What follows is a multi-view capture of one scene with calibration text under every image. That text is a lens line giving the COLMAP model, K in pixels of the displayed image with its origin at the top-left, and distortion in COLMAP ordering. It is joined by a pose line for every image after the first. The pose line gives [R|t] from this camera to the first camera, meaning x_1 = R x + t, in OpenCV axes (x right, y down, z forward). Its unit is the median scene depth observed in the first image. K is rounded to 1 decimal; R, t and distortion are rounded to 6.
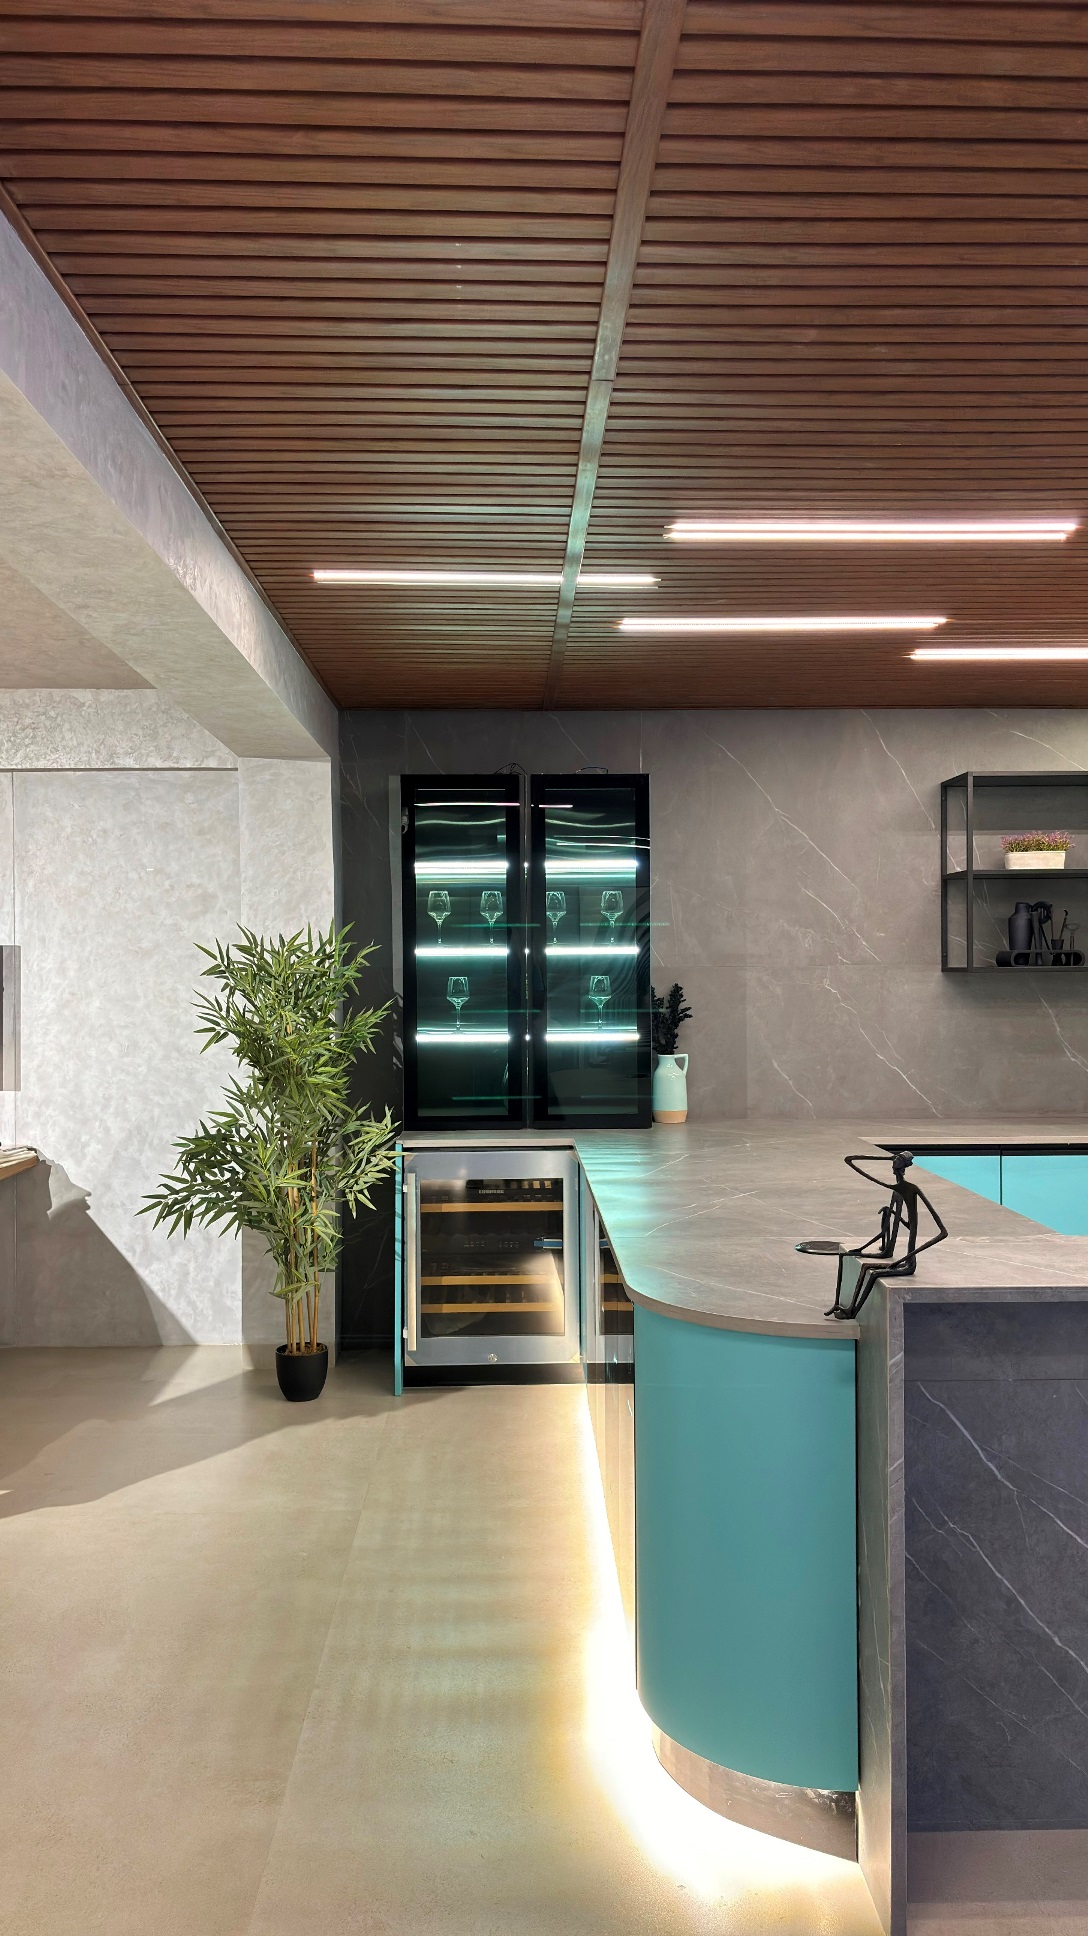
lens RADIAL K [[1483.7, 0, 548.3], [0, 1483.7, 972.1], [0, 0, 1]] dist [0.103832, -0.166013]
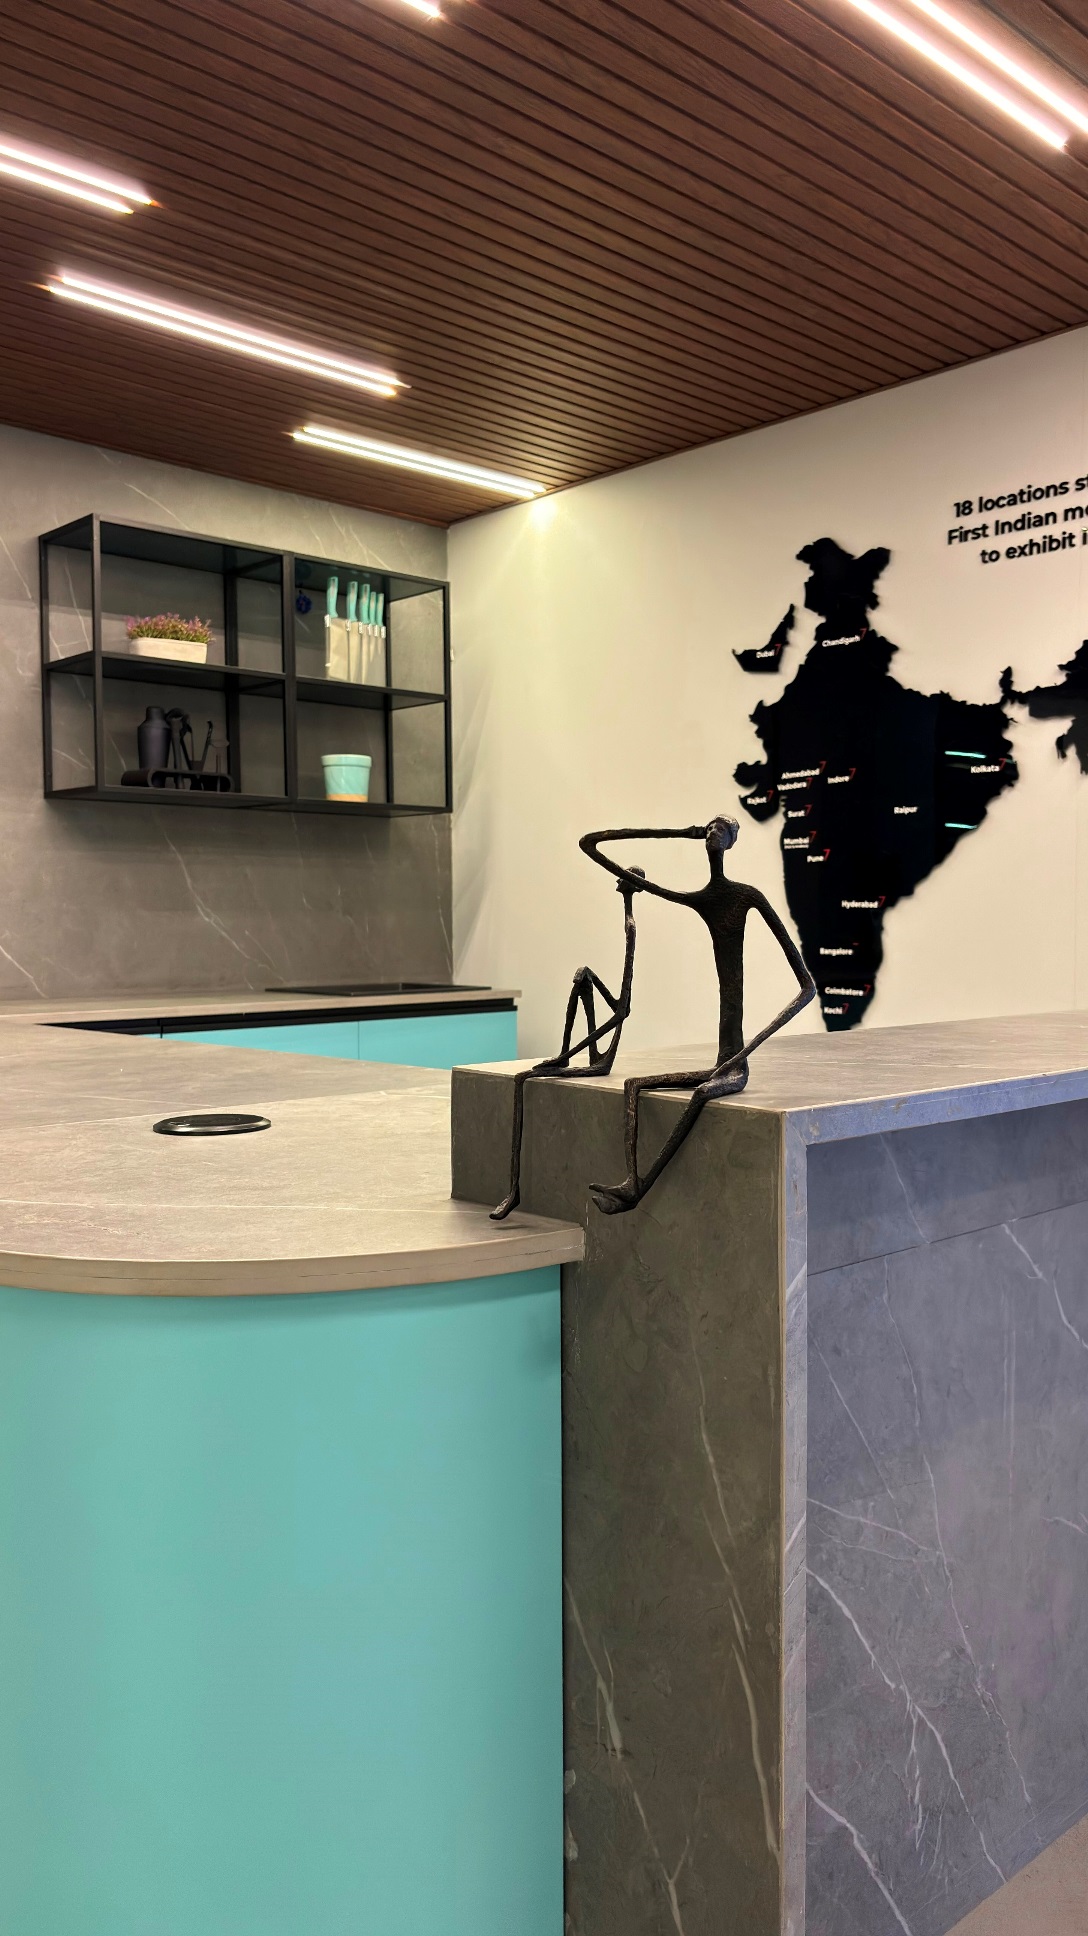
lens RADIAL K [[1483.7, 0, 548.3], [0, 1483.7, 972.1], [0, 0, 1]] dist [0.103832, -0.166013]
pose [[0.751742, -0.022484, 0.659074, -0.036028], [0.001919, 0.999489, 0.031909, 0.061890], [-0.659455, -0.022723, 0.751401, 0.285899]]
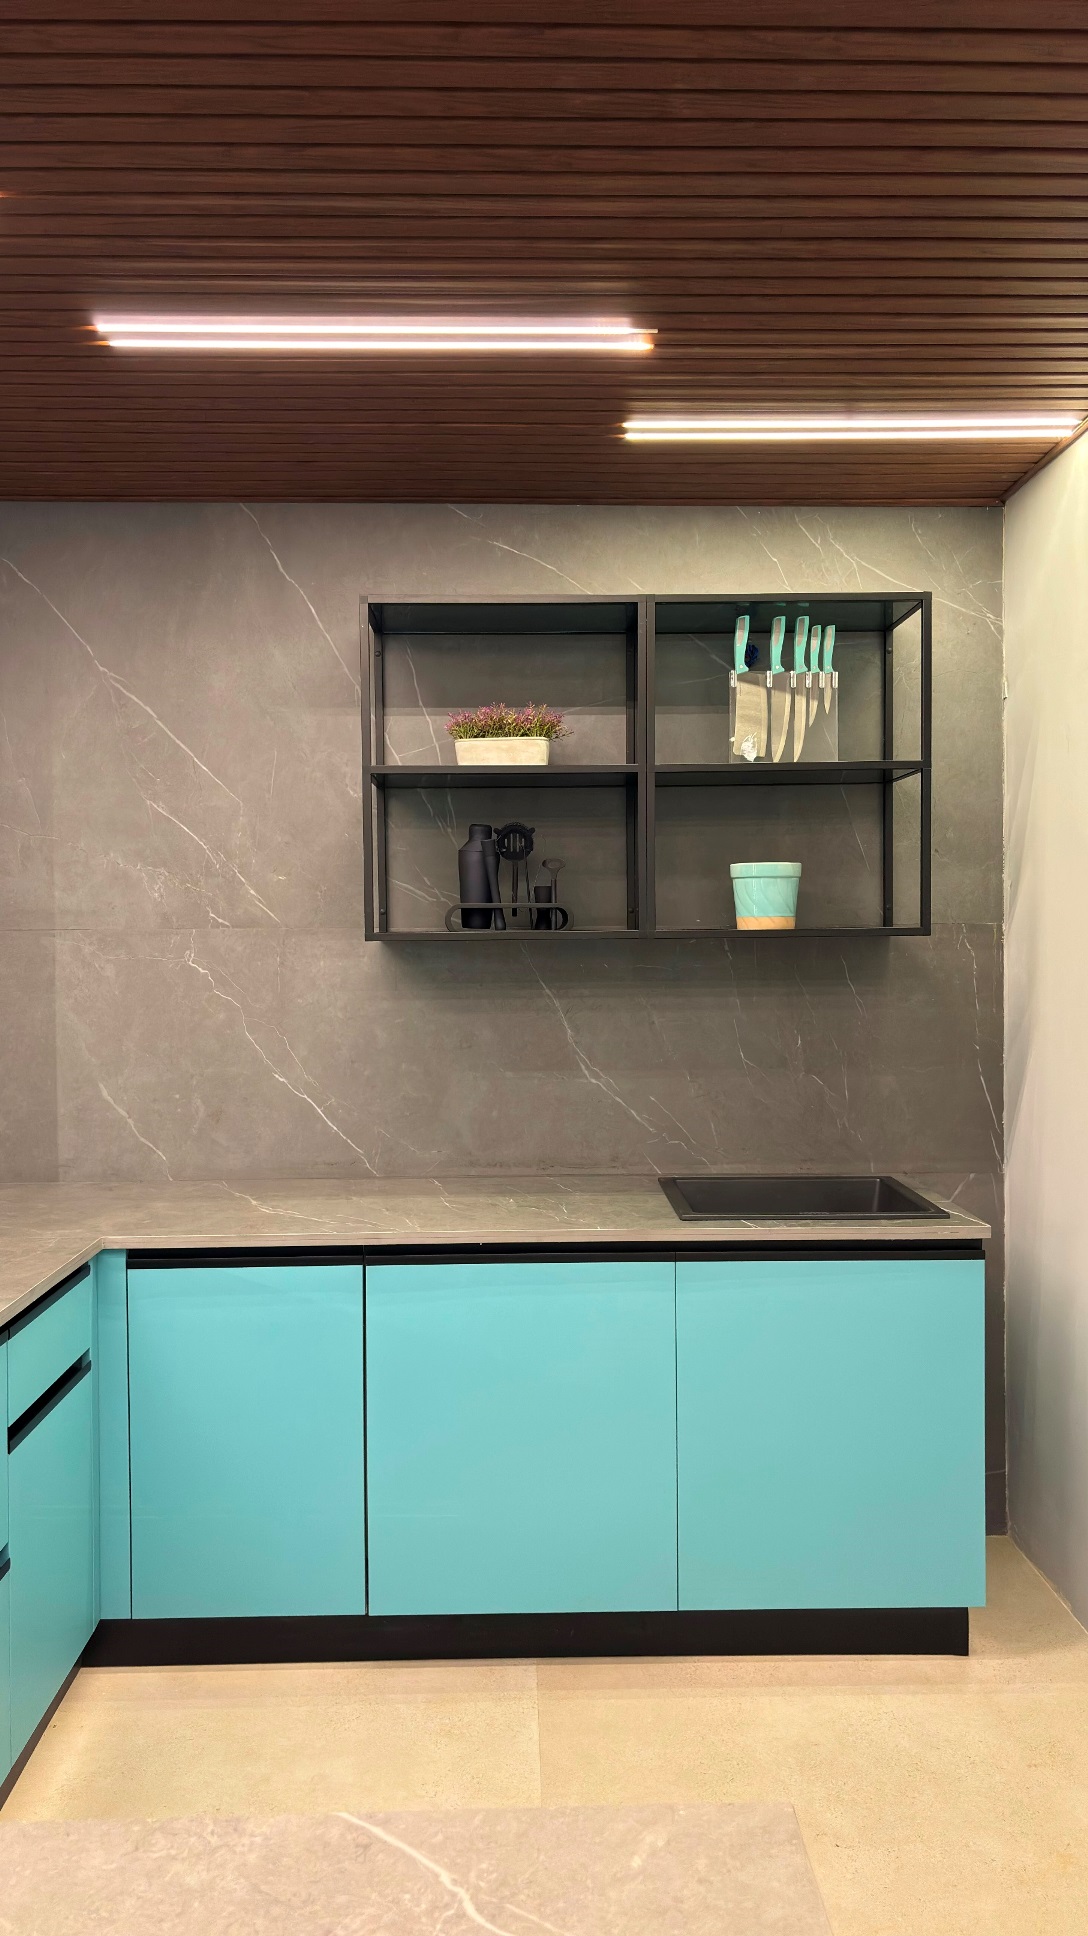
lens RADIAL K [[1483.7, 0, 548.3], [0, 1483.7, 972.1], [0, 0, 1]] dist [0.103832, -0.166013]
pose [[0.999997, -0.000863, 0.002392, 0.331736], [0.000801, 0.999663, 0.025965, -0.002351], [-0.002414, -0.025963, 0.999660, 0.392268]]
